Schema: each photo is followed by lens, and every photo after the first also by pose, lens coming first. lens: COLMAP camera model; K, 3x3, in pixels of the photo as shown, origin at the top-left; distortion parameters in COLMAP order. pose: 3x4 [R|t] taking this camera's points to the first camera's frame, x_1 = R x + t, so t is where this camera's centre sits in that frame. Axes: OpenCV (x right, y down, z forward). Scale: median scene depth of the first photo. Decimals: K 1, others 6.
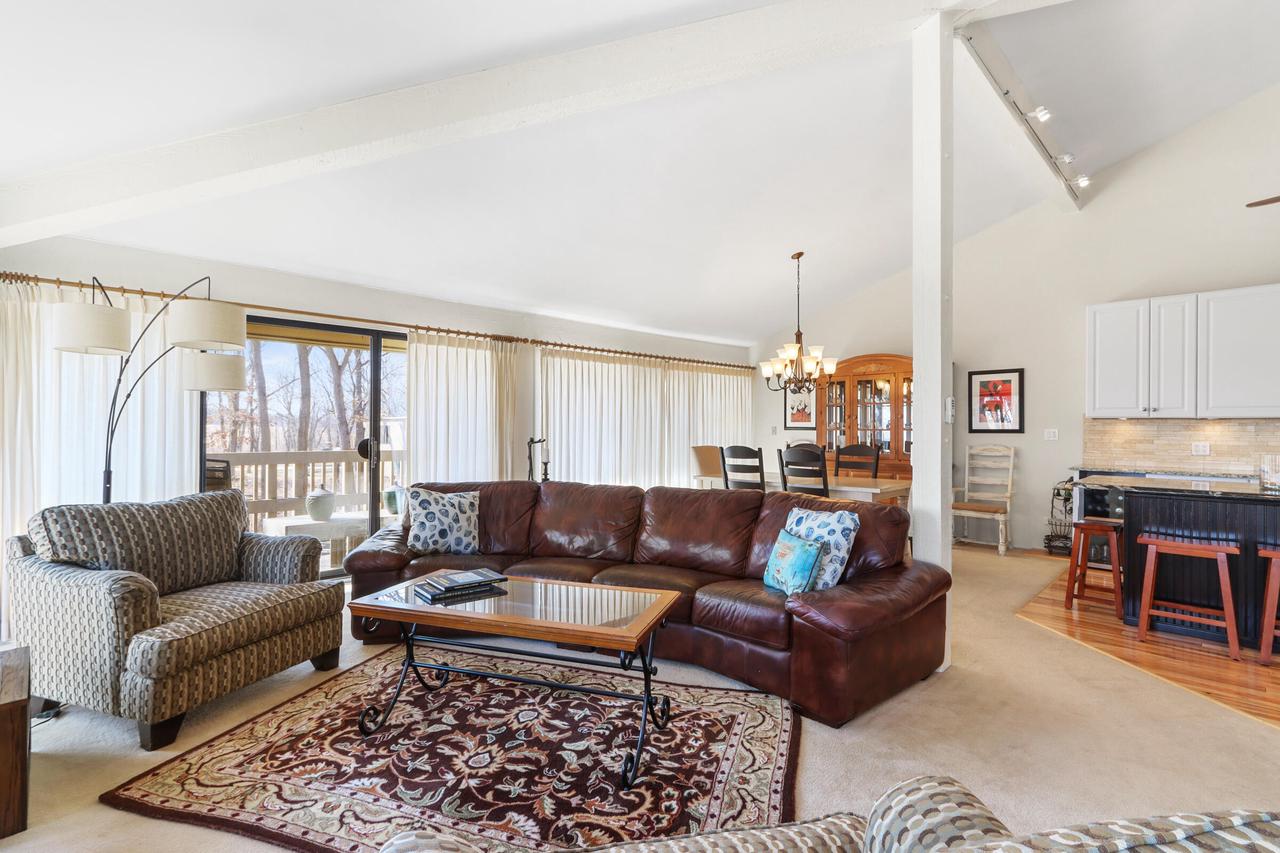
lens RADIAL K [[606.5, 0, 626.6], [0, 606.5, 421.2], [0, 0, 1]] dist [-0.002029, 0.001241]
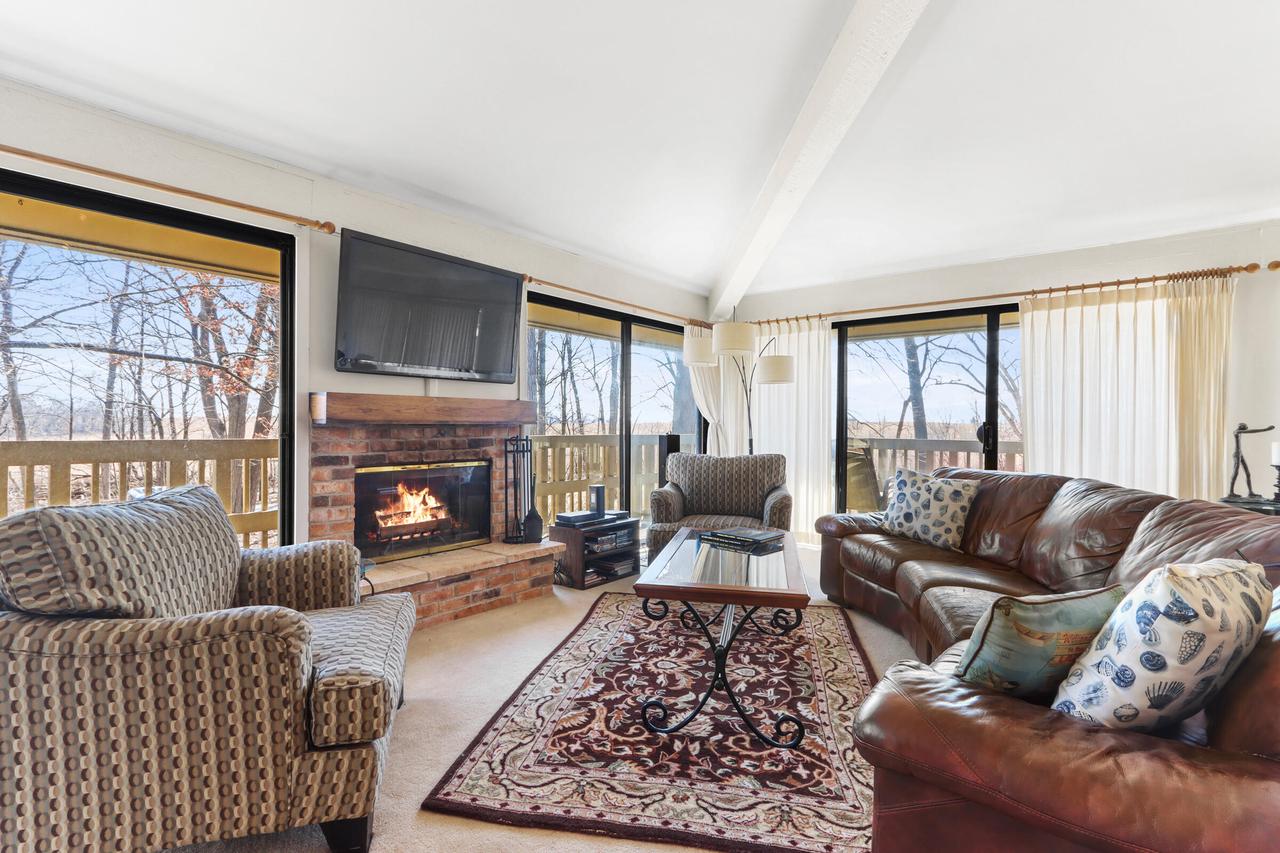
lens RADIAL K [[598.0, 0, 639.9], [0, 598.0, 418.3], [0, 0, 1]] dist [-0.001769, 0.001090]
pose [[0.103111, -0.015200, -0.994554, 0.584476], [0.002703, 0.999884, -0.015002, 0.044335], [0.994666, -0.001141, 0.103141, 0.491943]]
